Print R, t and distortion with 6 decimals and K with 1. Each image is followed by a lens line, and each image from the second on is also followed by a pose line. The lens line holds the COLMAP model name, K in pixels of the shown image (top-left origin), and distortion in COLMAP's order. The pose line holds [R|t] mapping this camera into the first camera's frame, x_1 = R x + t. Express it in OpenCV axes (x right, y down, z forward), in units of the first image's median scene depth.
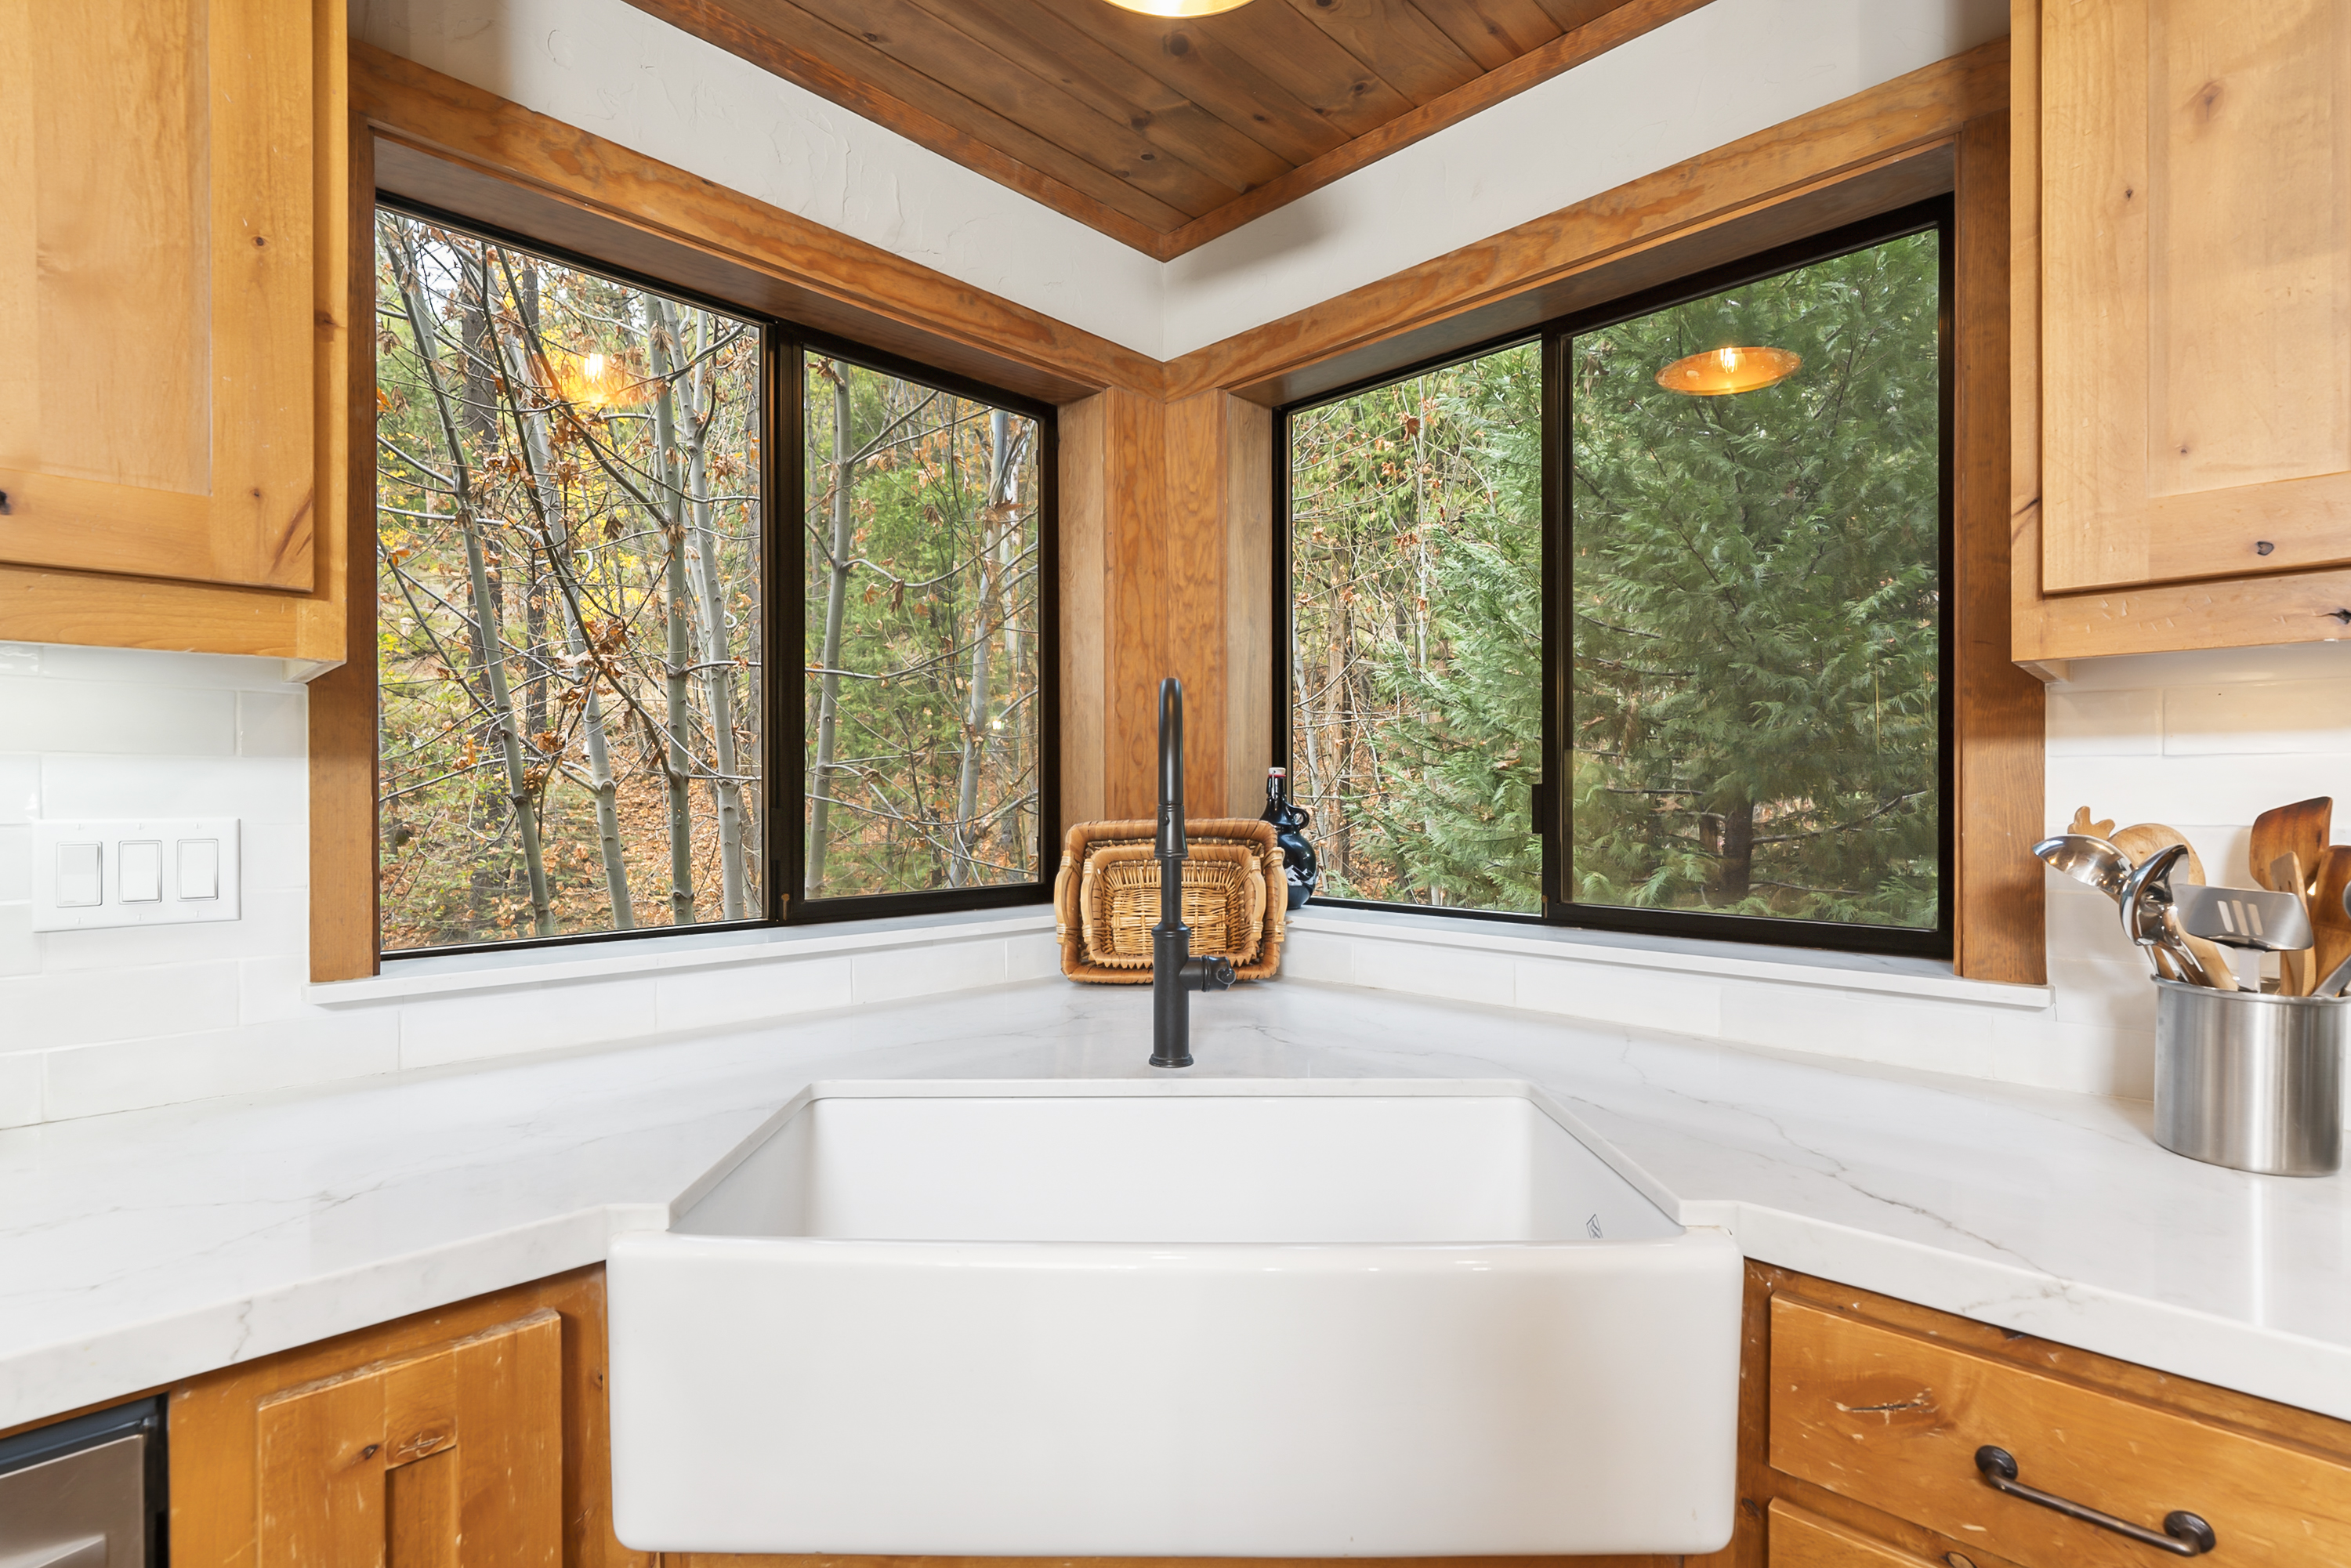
lens RADIAL K [[1099.9, 0, 1166.3], [0, 1099.9, 787.9], [0, 0, 1]] dist [0.018754, -0.000277]
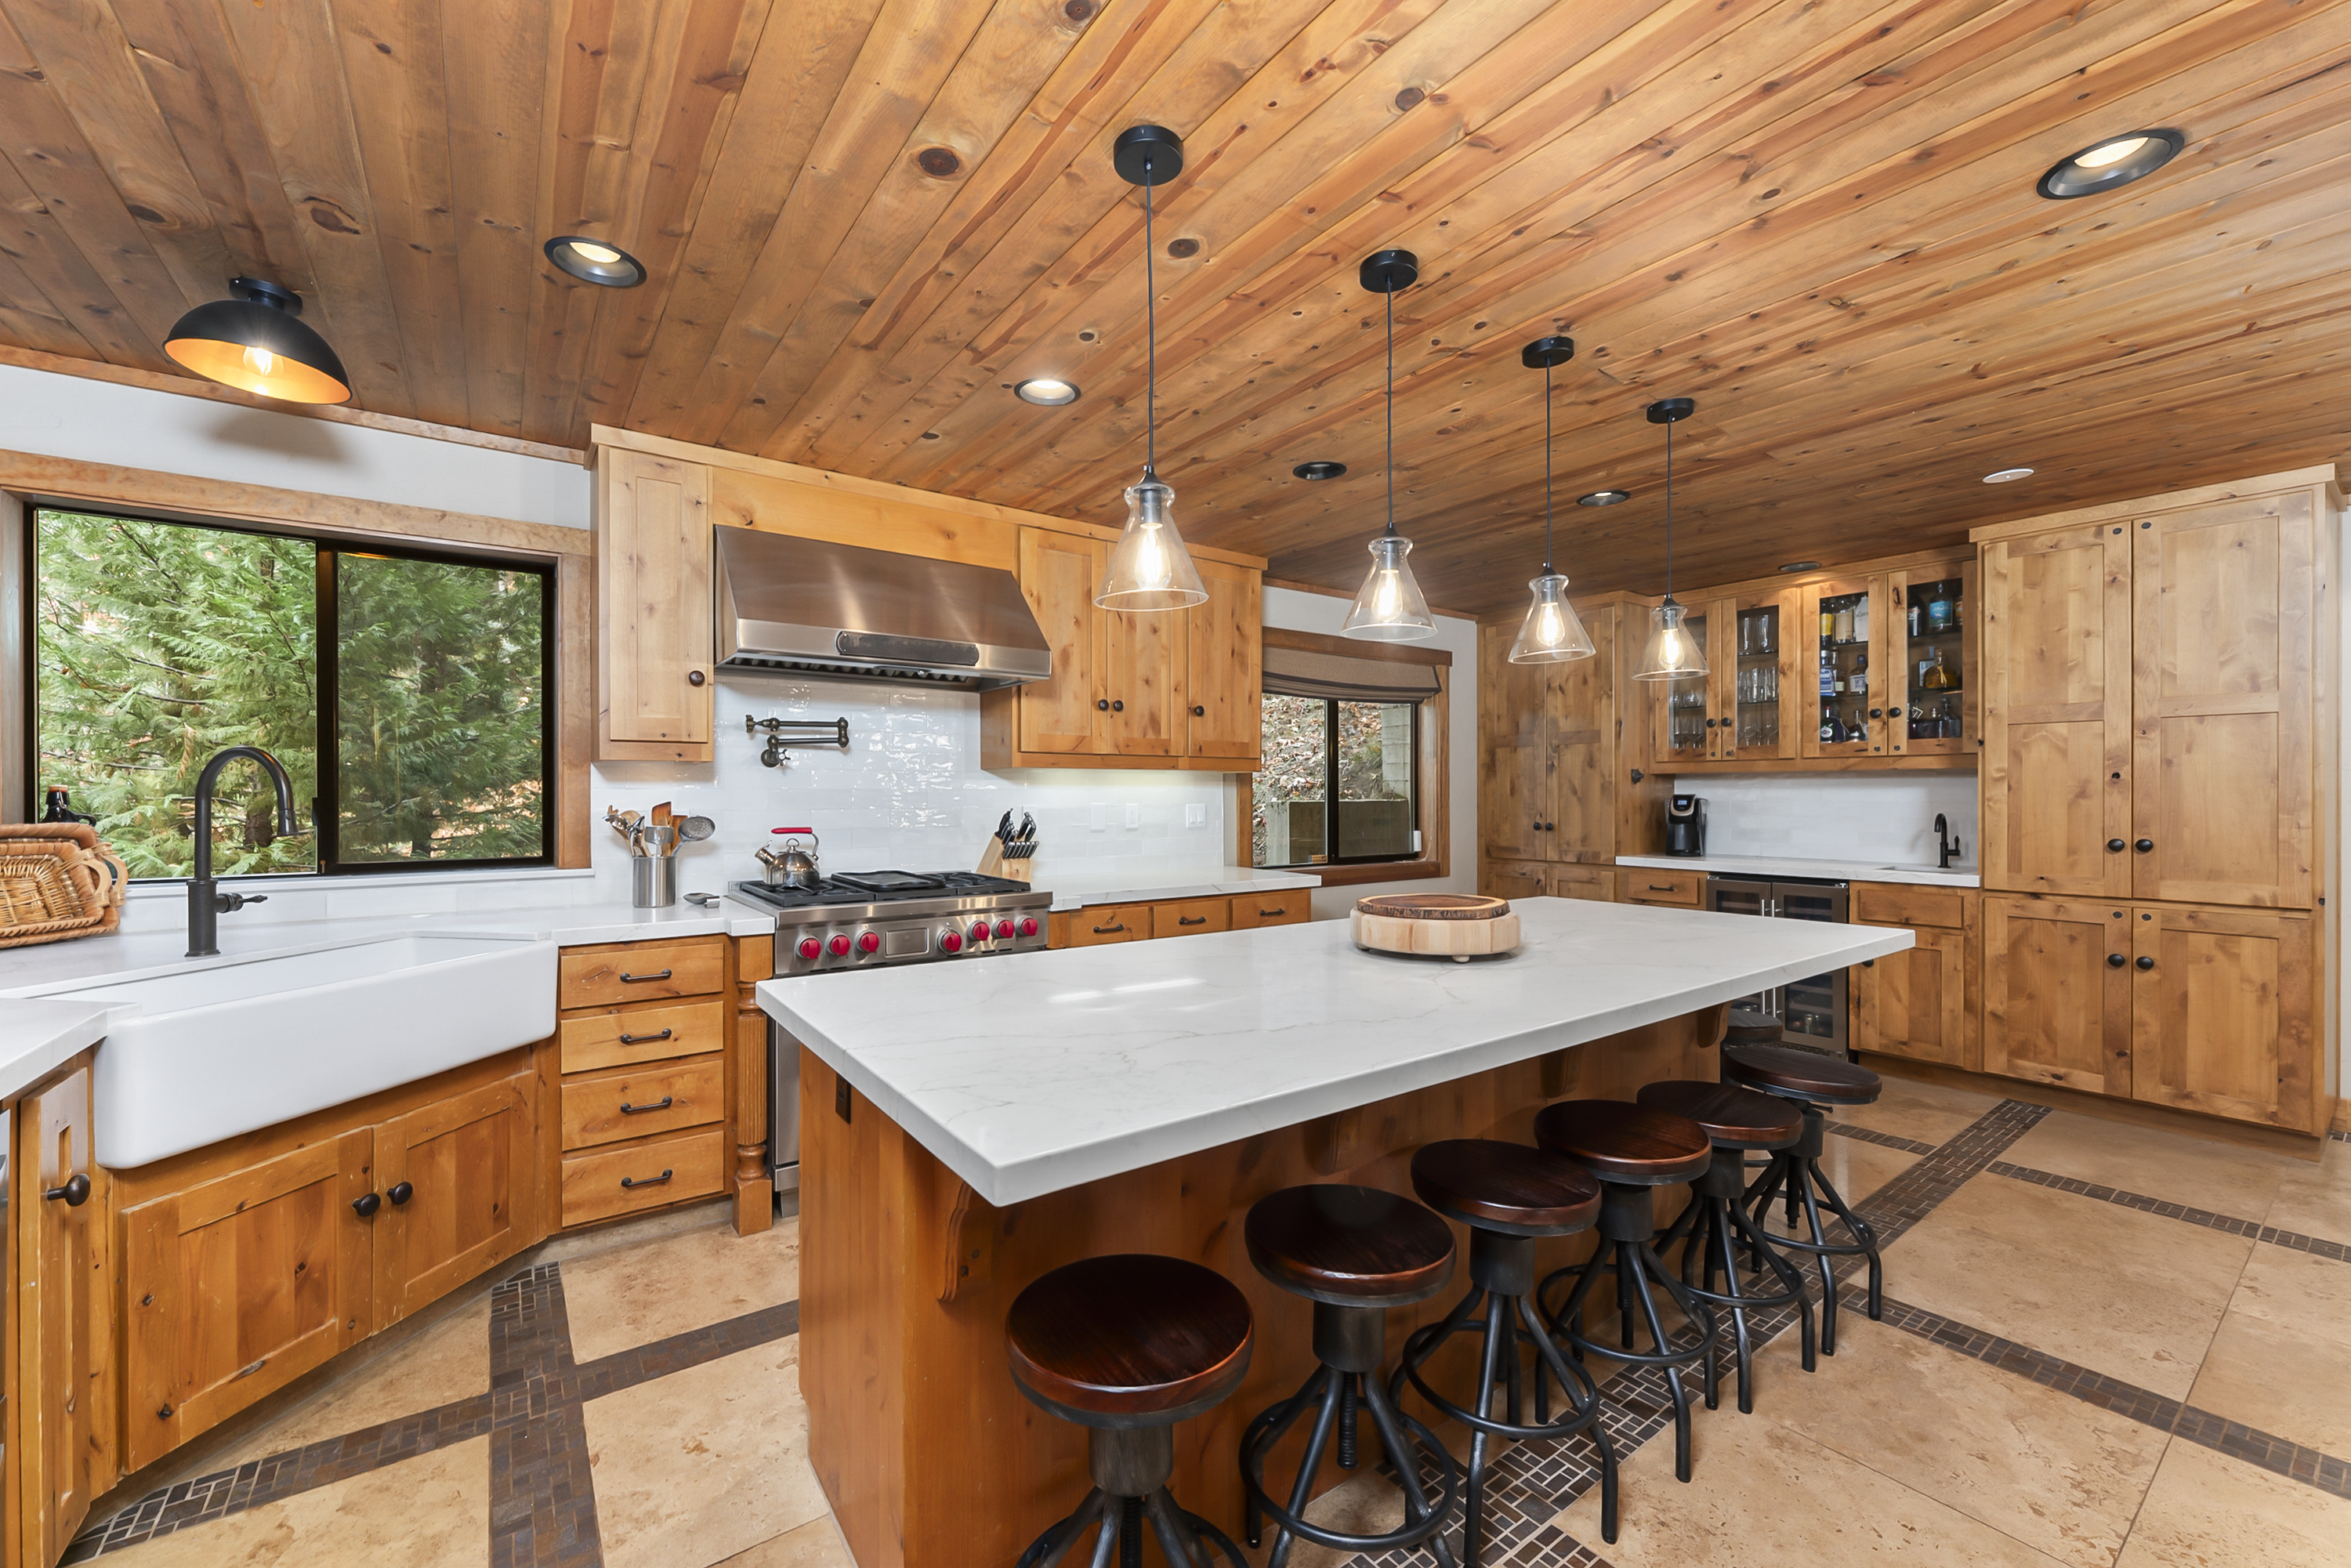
lens RADIAL K [[934.0, 0, 1164.3], [0, 934.0, 793.5], [0, 0, 1]] dist [-0.000552, 0.000153]
pose [[0.162619, -0.001030, 0.986688, -0.889632], [-0.004270, 0.999989, 0.001747, -0.016376], [-0.986680, -0.004497, 0.162613, -0.562065]]
